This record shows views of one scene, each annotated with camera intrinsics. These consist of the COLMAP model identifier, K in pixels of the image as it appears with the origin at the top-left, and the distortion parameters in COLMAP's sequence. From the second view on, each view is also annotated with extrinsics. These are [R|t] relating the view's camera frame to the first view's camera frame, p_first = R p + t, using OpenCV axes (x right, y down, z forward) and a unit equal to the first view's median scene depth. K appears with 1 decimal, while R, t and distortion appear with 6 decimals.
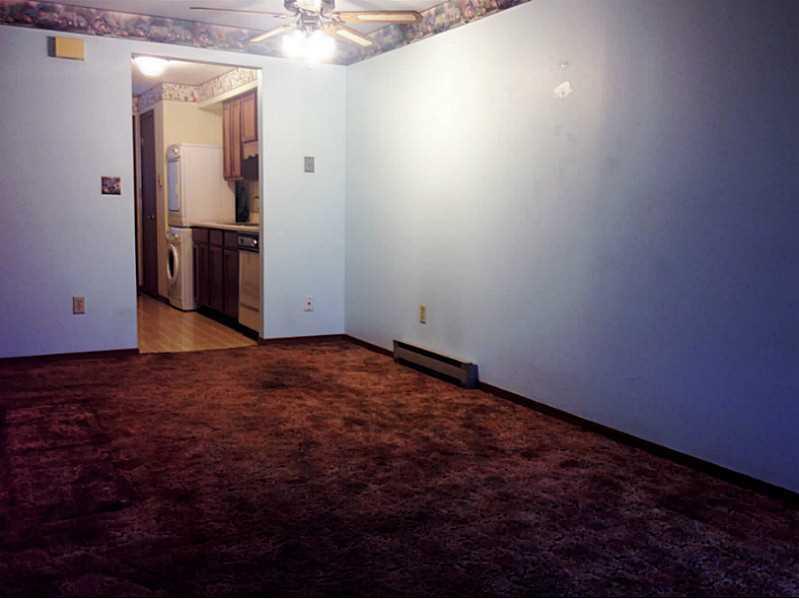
lens RADIAL K [[799.0, 0, 414.3], [0, 799.0, 296.7], [0, 0, 1]] dist [0.160029, -0.254446]
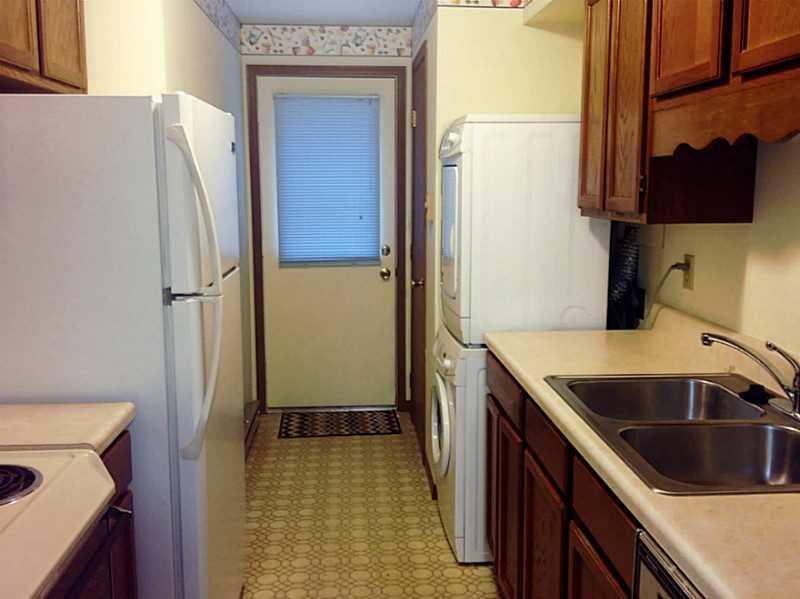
lens RADIAL K [[774.5, 0, 400.0], [0, 774.5, 299.5], [0, 0, 1]] dist [0.161553, -0.356101]
pose [[0.903665, 0.049901, -0.425322, -0.266570], [-0.032322, 0.998302, 0.048451, -0.202264], [0.427018, -0.030036, 0.903744, 1.098996]]
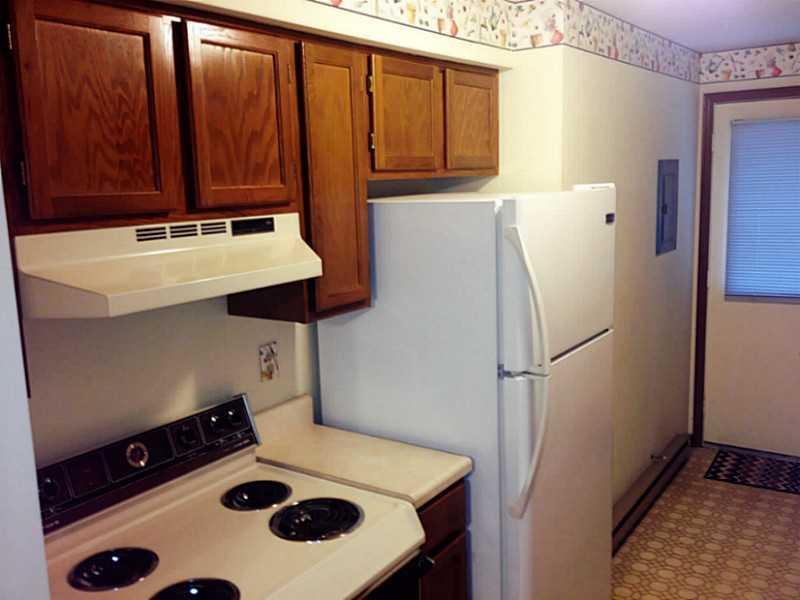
lens RADIAL K [[740.7, 0, 399.8], [0, 740.7, 302.6], [0, 0, 1]] dist [0.137276, -0.246530]
pose [[0.444772, 0.123403, -0.887102, -0.192492], [-0.055278, 0.992357, 0.110329, -0.264350], [0.893936, -0.000034, 0.448194, 1.161956]]
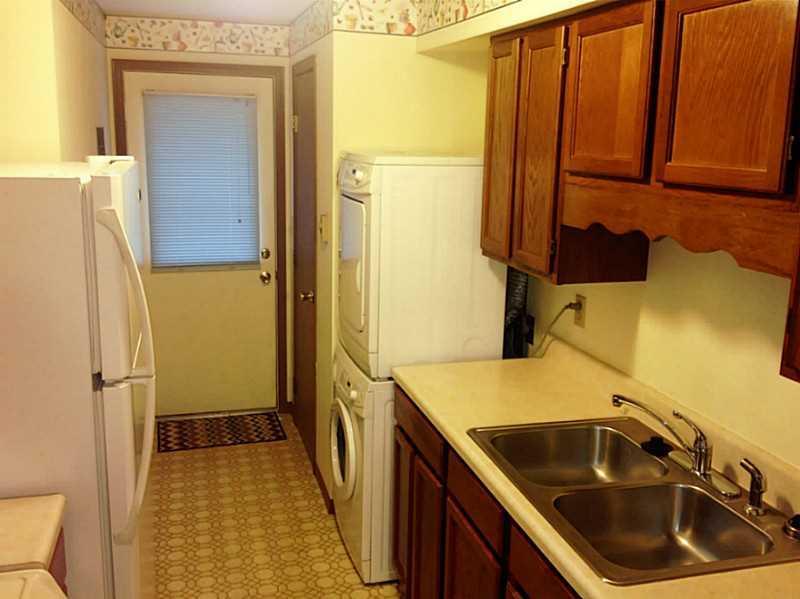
lens RADIAL K [[774.5, 0, 400.0], [0, 774.5, 299.5], [0, 0, 1]] dist [0.161553, -0.356101]
pose [[0.971636, 0.058220, -0.229201, -0.314698], [-0.035048, 0.993970, 0.103905, -0.264780], [0.233869, -0.092925, 0.967817, 1.077400]]
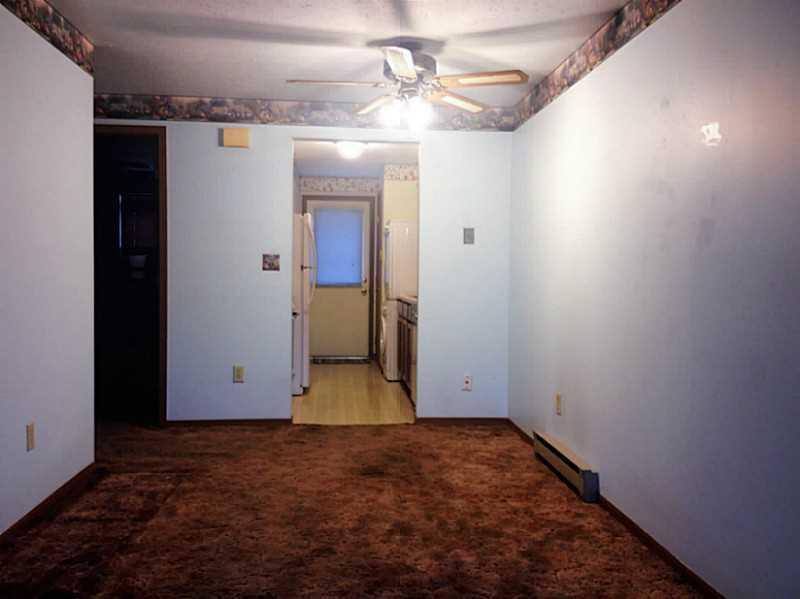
lens RADIAL K [[774.5, 0, 400.0], [0, 774.5, 299.5], [0, 0, 1]] dist [0.161553, -0.356101]
pose [[0.910513, 0.009715, -0.413367, 0.223627], [-0.043520, 0.996423, -0.072441, -0.024791], [0.411185, 0.083948, 0.907678, 0.173694]]
